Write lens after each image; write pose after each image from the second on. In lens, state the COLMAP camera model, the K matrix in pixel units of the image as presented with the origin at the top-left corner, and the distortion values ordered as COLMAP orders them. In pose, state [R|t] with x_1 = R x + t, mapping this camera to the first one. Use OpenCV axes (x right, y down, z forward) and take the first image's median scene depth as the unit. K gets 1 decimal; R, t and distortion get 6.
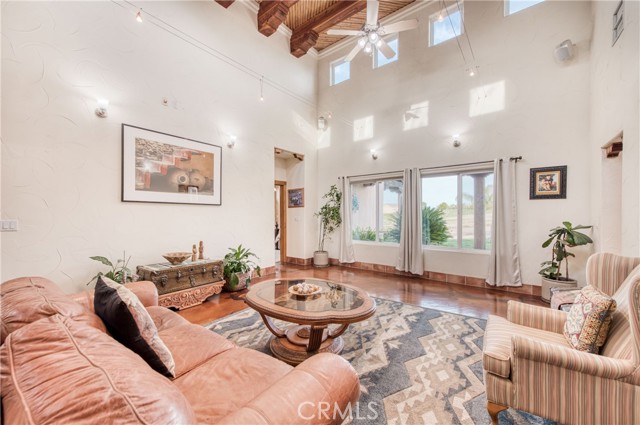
lens RADIAL K [[250.4, 0, 320.2], [0, 250.4, 215.8], [0, 0, 1]] dist [0.010966, 0.000009]
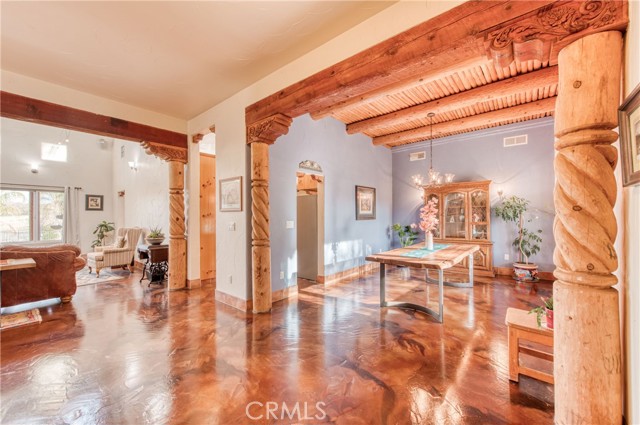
lens RADIAL K [[250.4, 0, 320.2], [0, 250.4, 215.8], [0, 0, 1]] dist [0.010966, 0.000009]
pose [[0.027658, 0.009844, 0.999569, -0.173019], [0.014146, 0.999848, -0.010239, 0.003667], [-0.999517, 0.014423, 0.027514, -0.139471]]
